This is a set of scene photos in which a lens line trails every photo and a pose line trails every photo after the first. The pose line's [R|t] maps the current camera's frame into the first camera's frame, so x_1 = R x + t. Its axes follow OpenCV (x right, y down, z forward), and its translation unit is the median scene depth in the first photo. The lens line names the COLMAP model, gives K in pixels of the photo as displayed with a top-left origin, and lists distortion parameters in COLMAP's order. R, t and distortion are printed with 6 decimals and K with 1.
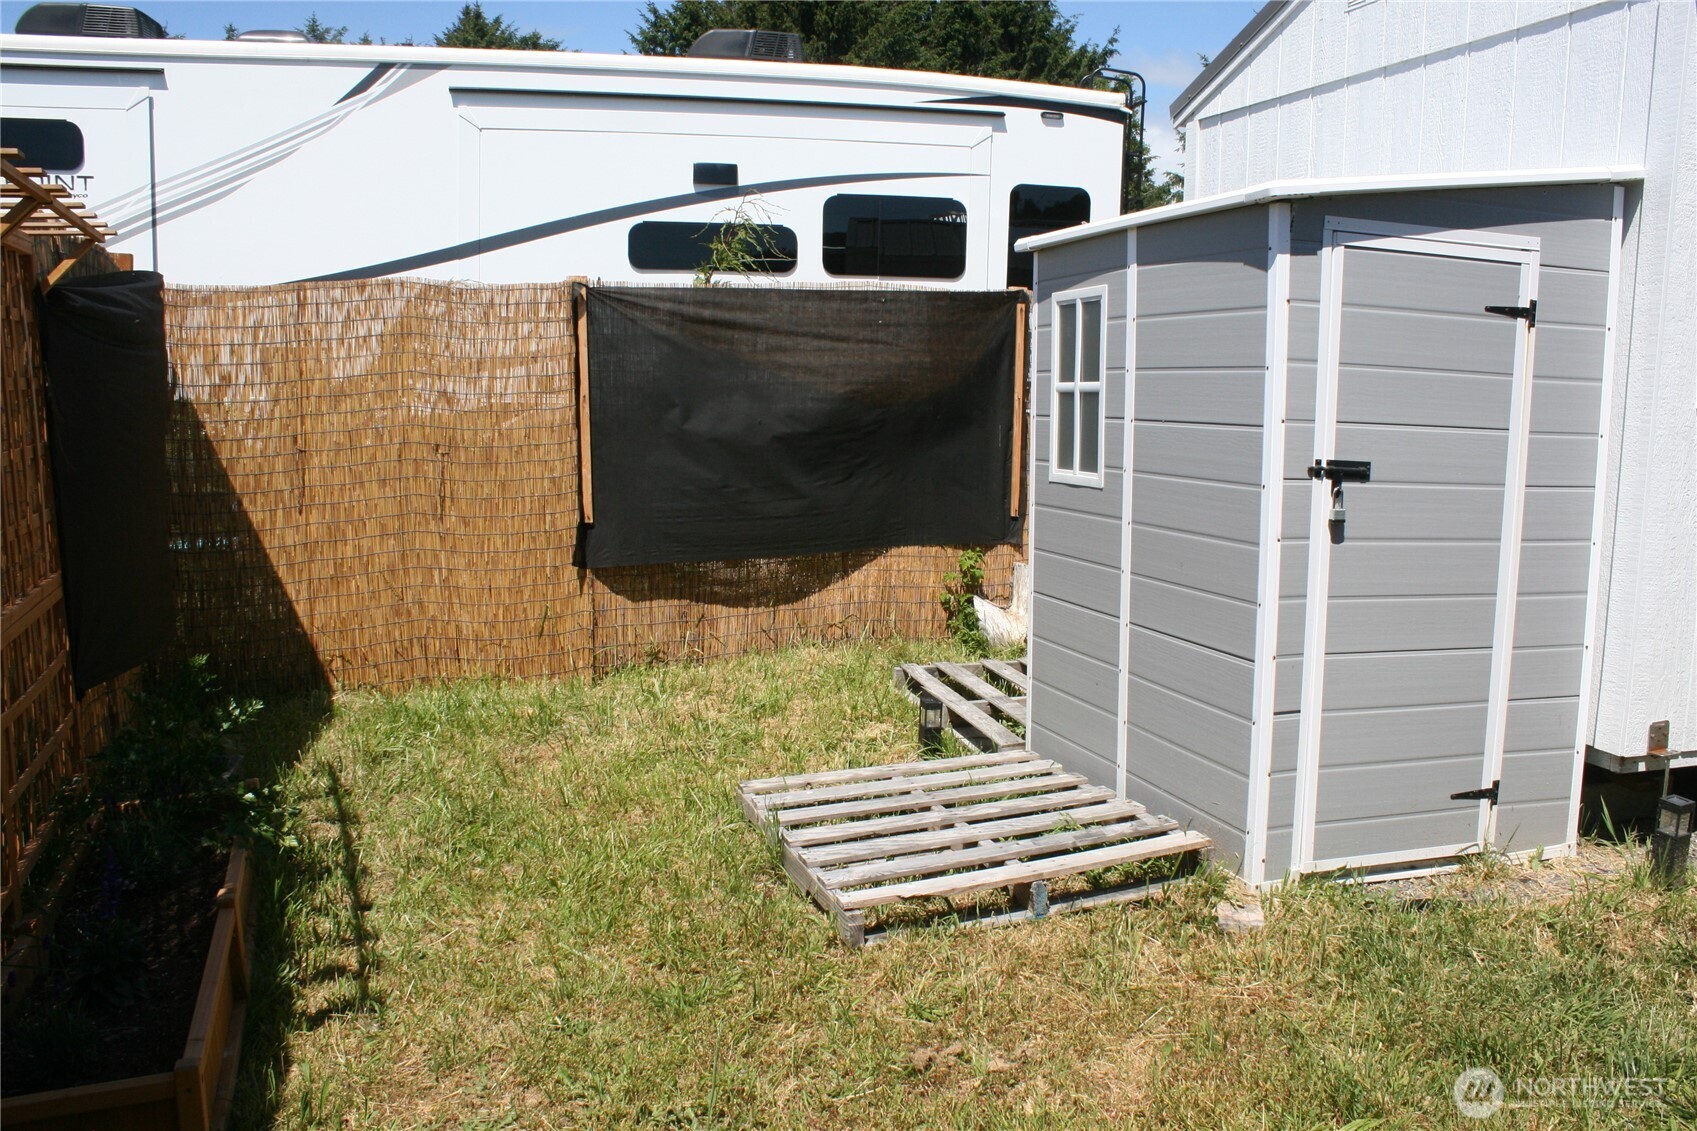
lens RADIAL K [[1472.7, 0, 849.4], [0, 1472.7, 584.1], [0, 0, 1]] dist [-0.165063, -0.005984]
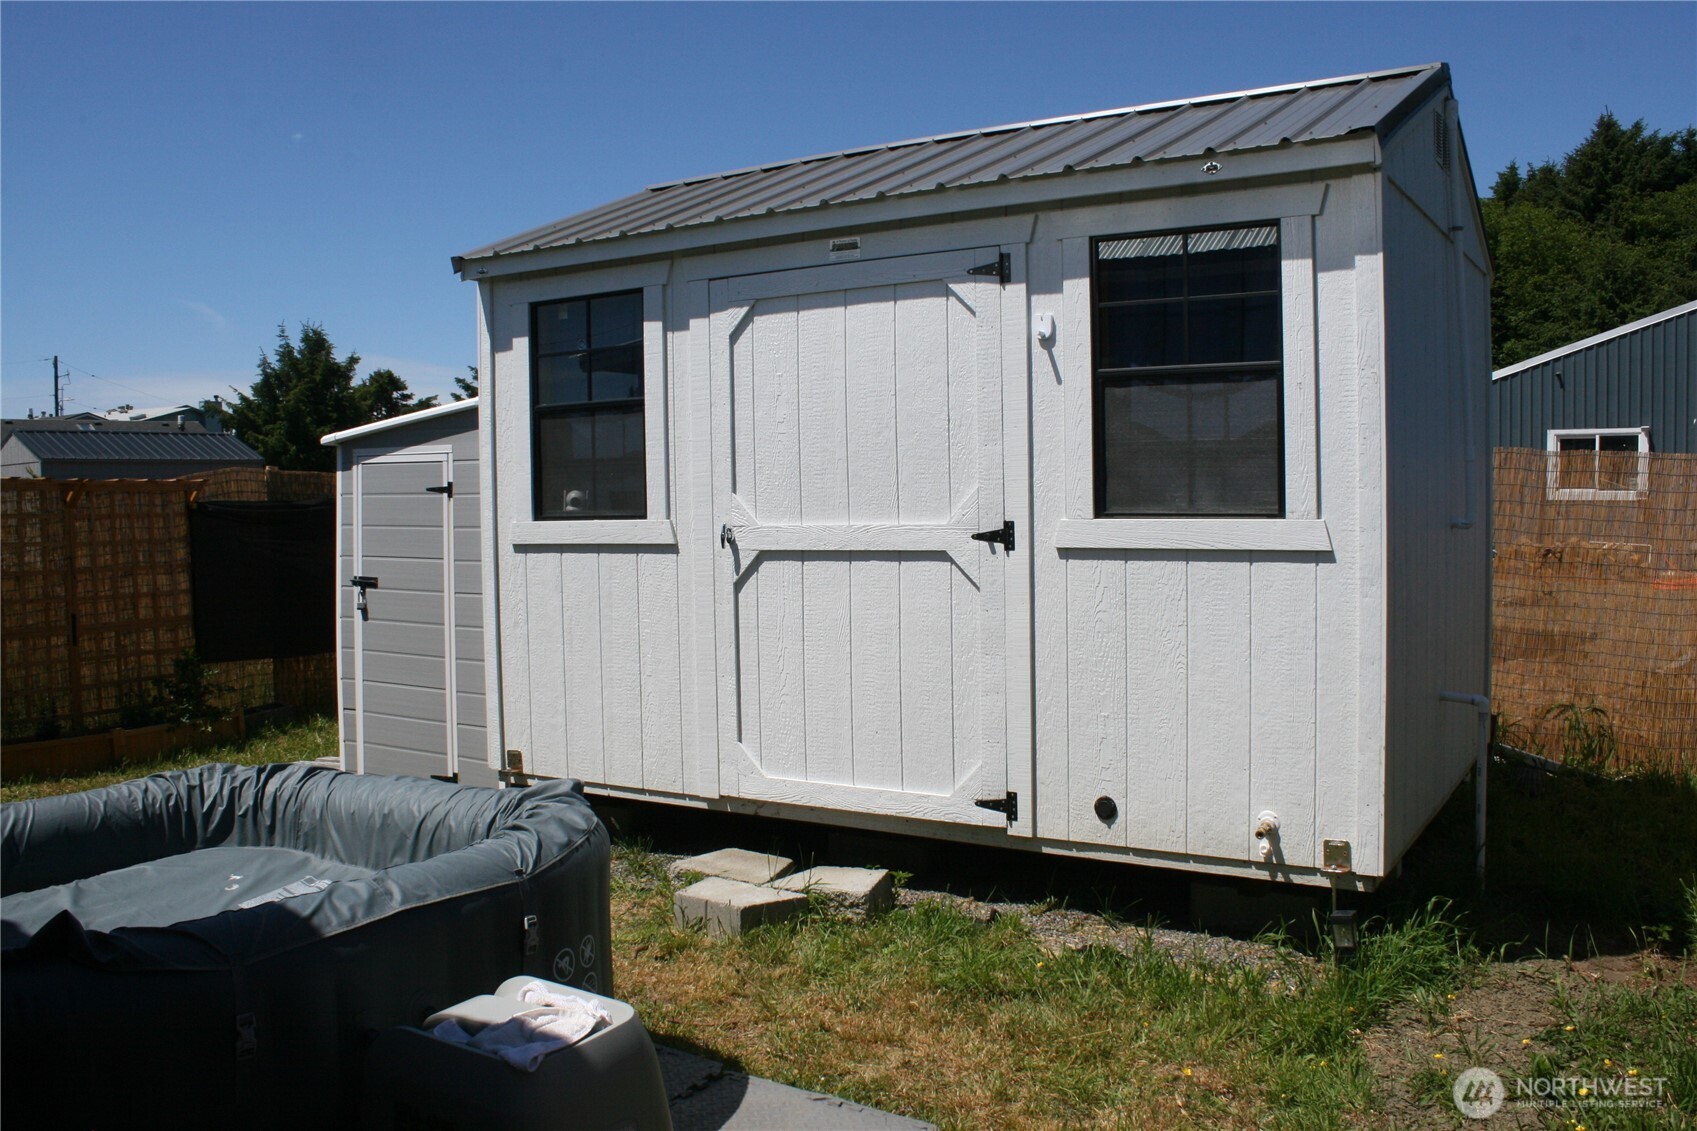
lens RADIAL K [[1472.5, 0, 839.3], [0, 1472.5, 561.7], [0, 0, 1]] dist [-0.161295, 0.144148]
pose [[0.639069, 0.004884, -0.769134, 1.407154], [-0.082417, 0.994657, -0.062164, -0.024533], [0.764721, 0.103116, 0.636058, 0.169658]]
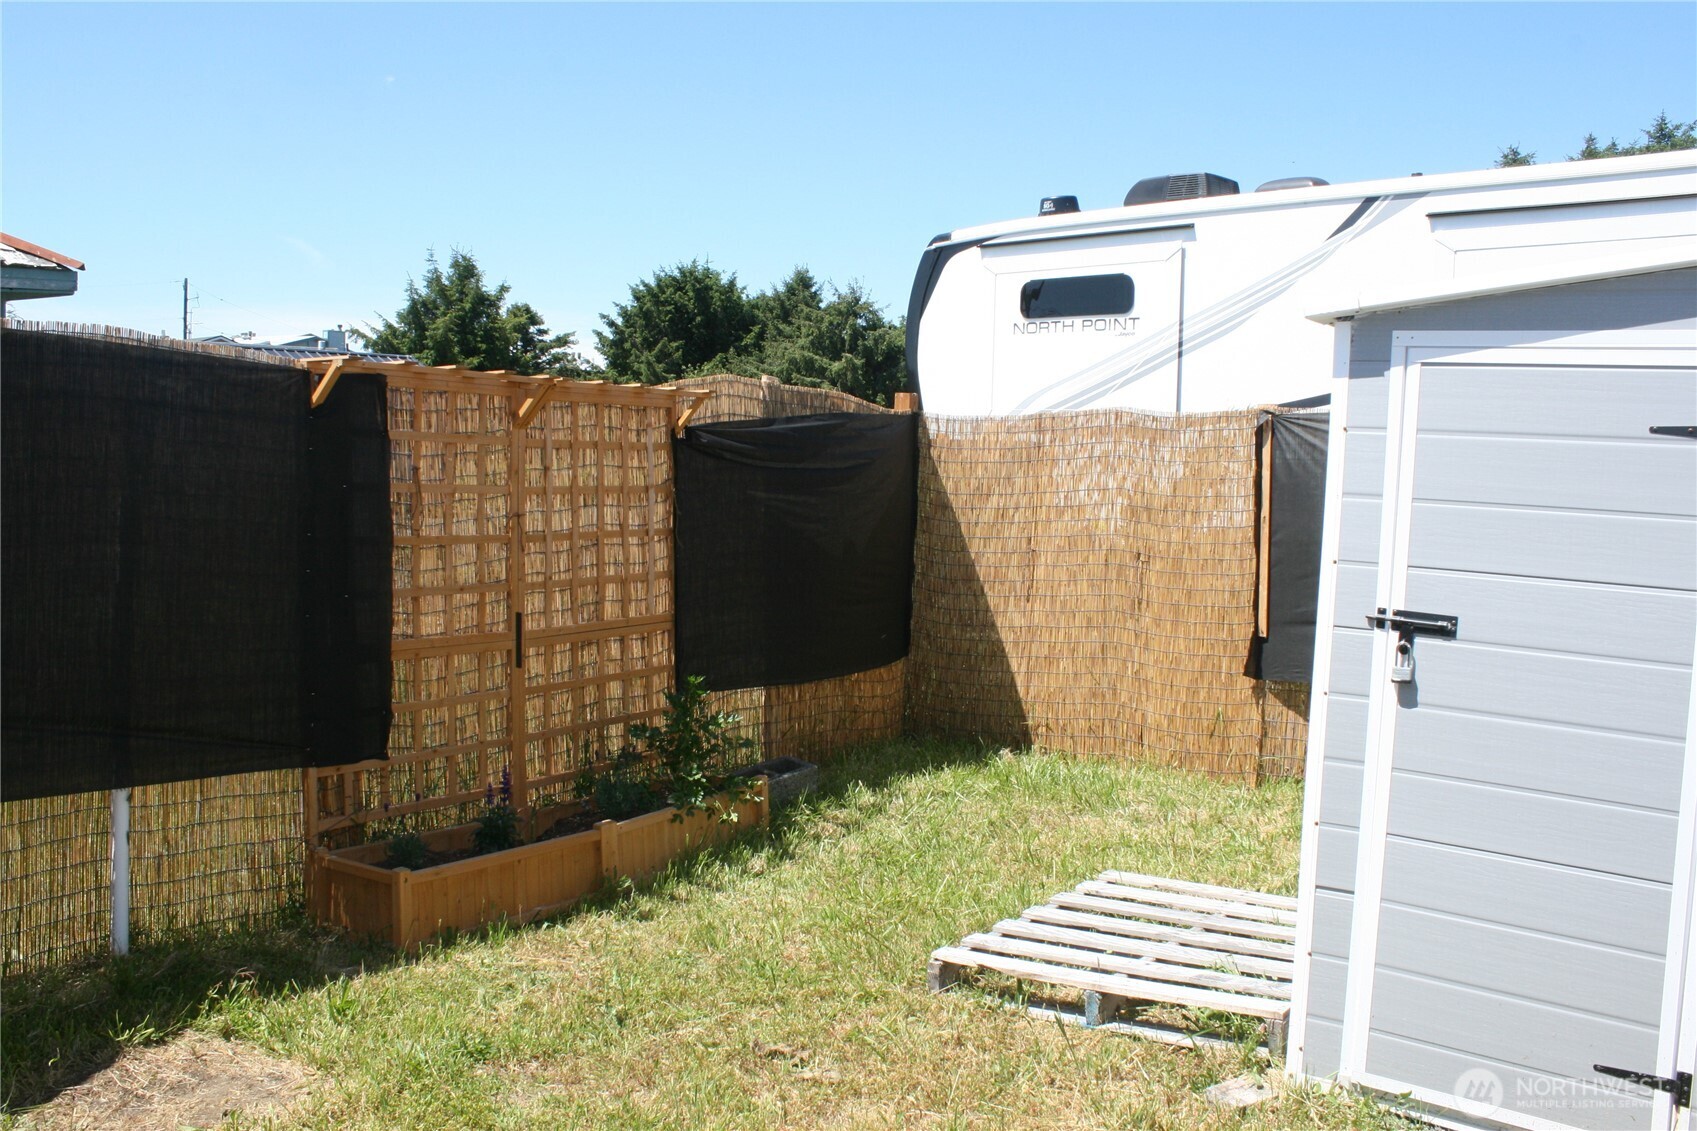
lens RADIAL K [[1472.5, 0, 839.3], [0, 1472.5, 561.7], [0, 0, 1]] dist [-0.161295, 0.144148]
pose [[0.587249, 0.058490, -0.807290, 0.531731], [-0.133214, 0.990769, -0.025121, -0.030684], [0.798369, 0.122295, 0.589620, 0.138518]]
